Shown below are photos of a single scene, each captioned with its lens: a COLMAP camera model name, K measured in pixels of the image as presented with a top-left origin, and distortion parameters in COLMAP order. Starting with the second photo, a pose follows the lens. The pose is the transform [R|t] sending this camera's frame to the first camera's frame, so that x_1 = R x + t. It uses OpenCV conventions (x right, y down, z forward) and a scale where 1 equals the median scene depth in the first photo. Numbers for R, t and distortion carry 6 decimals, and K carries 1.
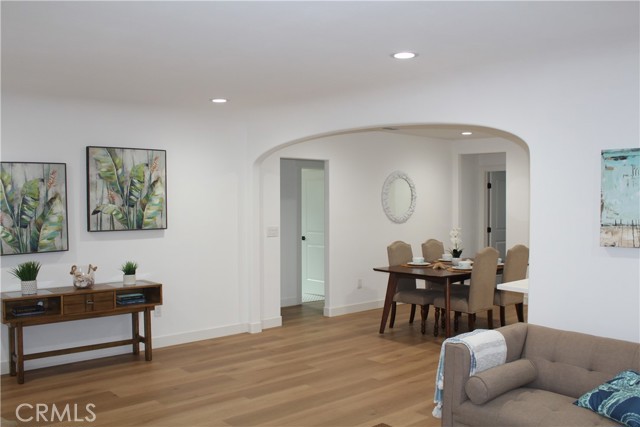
lens RADIAL K [[601.9, 0, 319.8], [0, 601.9, 214.4], [0, 0, 1]] dist [-0.001603, 0.000000]
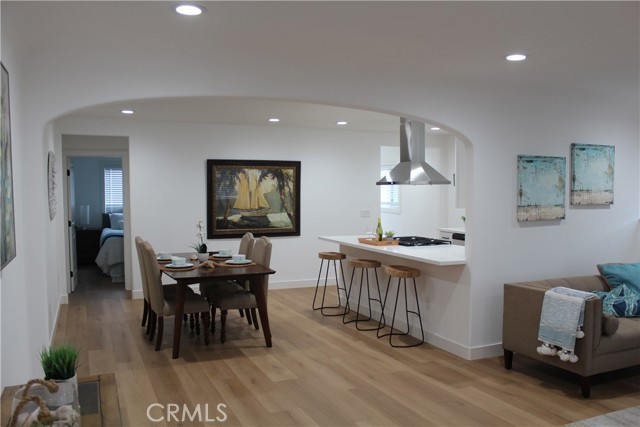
lens RADIAL K [[553.8, 0, 318.3], [0, 553.8, 213.5], [0, 0, 1]] dist [-0.014764, -0.006152]
pose [[0.263273, -0.044586, 0.963690, -0.954715], [0.024535, 0.998918, 0.039513, -0.030217], [-0.964409, 0.013241, 0.264082, 1.119875]]
